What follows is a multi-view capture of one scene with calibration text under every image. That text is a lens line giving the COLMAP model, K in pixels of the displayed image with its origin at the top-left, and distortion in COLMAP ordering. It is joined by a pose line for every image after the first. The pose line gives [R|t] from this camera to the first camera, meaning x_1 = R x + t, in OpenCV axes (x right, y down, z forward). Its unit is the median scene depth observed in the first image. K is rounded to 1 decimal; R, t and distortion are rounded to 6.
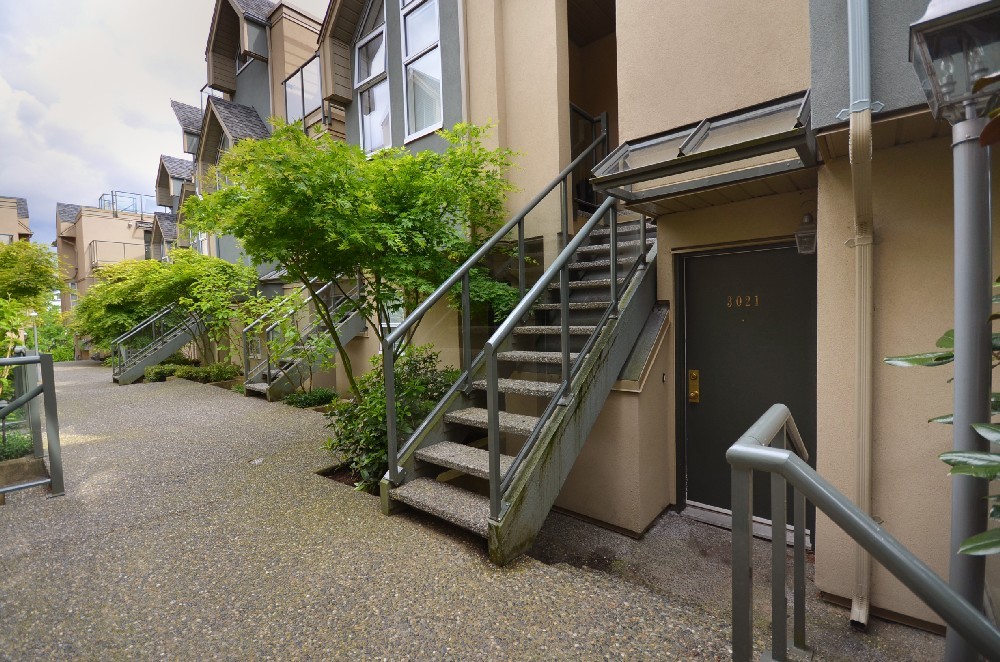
lens RADIAL K [[436.9, 0, 513.5], [0, 436.9, 329.4], [0, 0, 1]] dist [-0.000597, -0.000006]
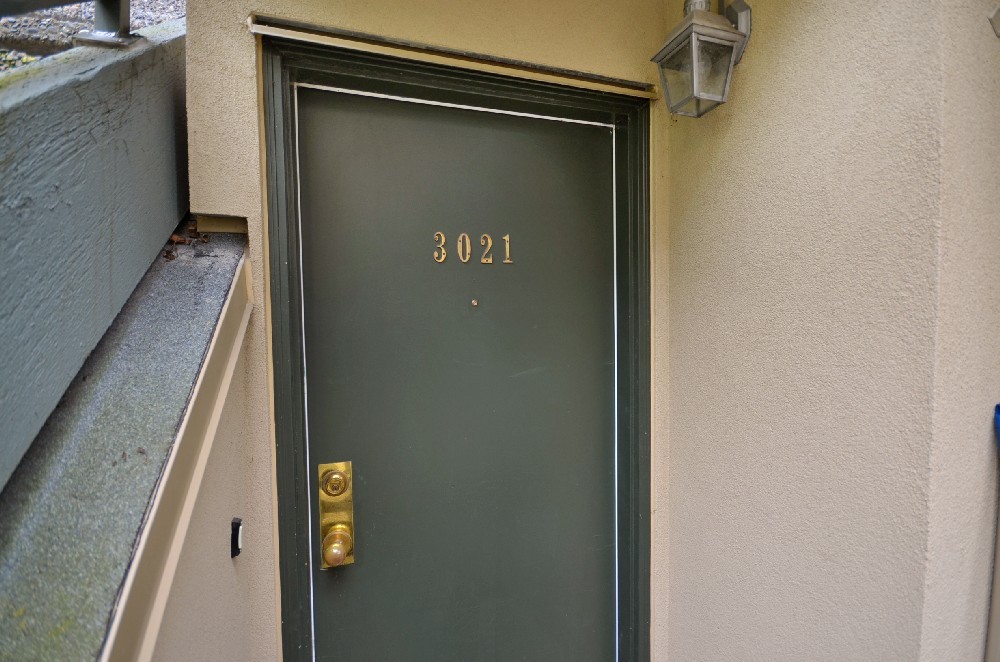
lens RADIAL K [[436.9, 0, 513.5], [0, 436.9, 329.4], [0, 0, 1]] dist [-0.000597, -0.000006]
pose [[0.558995, -0.031909, 0.828557, 0.245997], [0.008148, 0.999422, 0.032992, -0.009281], [-0.829131, -0.011691, 0.558932, 0.776153]]
